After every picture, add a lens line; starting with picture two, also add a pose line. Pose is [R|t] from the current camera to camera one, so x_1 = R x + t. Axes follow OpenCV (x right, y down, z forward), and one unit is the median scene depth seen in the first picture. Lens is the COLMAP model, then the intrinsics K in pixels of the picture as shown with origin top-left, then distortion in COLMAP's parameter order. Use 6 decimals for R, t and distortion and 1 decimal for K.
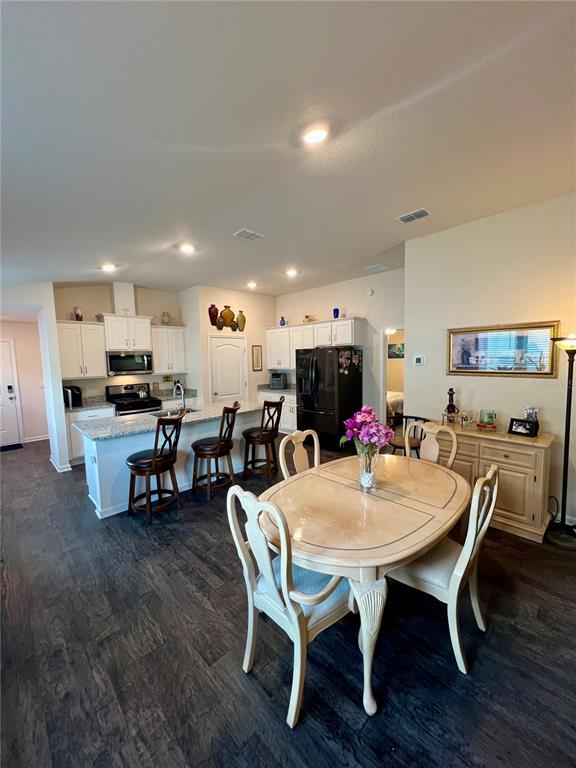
lens RADIAL K [[307.6, 0, 290.6], [0, 307.6, 384.9], [0, 0, 1]] dist [-0.001346, -0.000013]
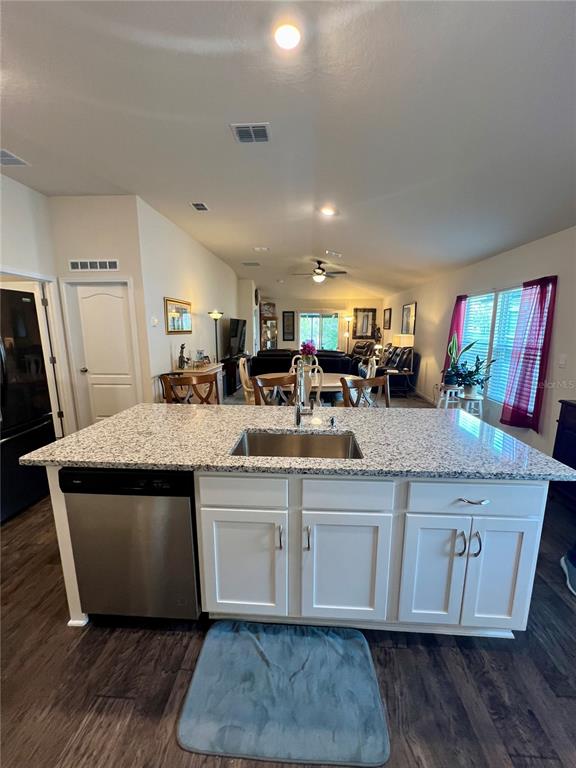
lens RADIAL K [[307.6, 0, 294.1], [0, 307.6, 384.9], [0, 0, 1]] dist [-0.001346, -0.000013]
pose [[-0.683962, -0.112420, 0.720803, -0.566622], [0.079772, 0.970605, 0.227076, -0.056718], [-0.725143, 0.212811, -0.654889, 1.109325]]
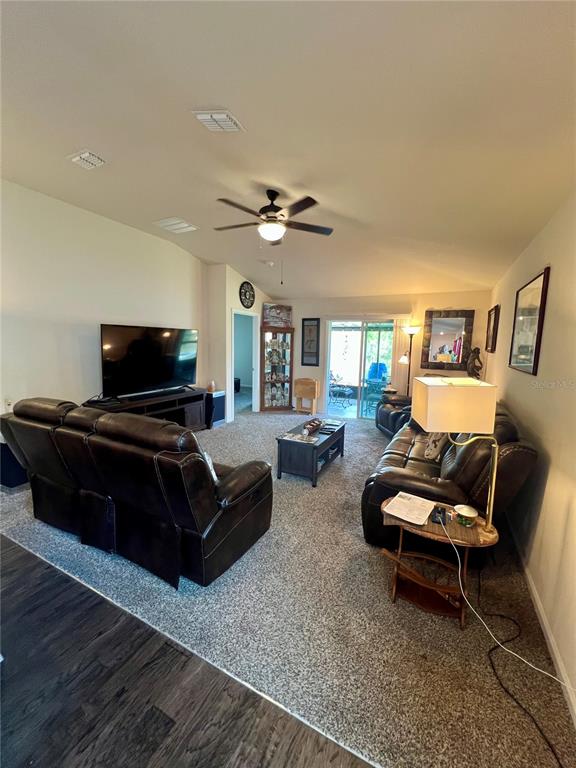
lens RADIAL K [[307.6, 0, 292.9], [0, 307.6, 382.7], [0, 0, 1]] dist [-0.001346, -0.000013]
pose [[-0.334681, -0.106435, 0.936301, -0.161788], [0.072849, 0.987705, 0.138319, 0.016749], [-0.939511, 0.114502, -0.322813, 0.123756]]
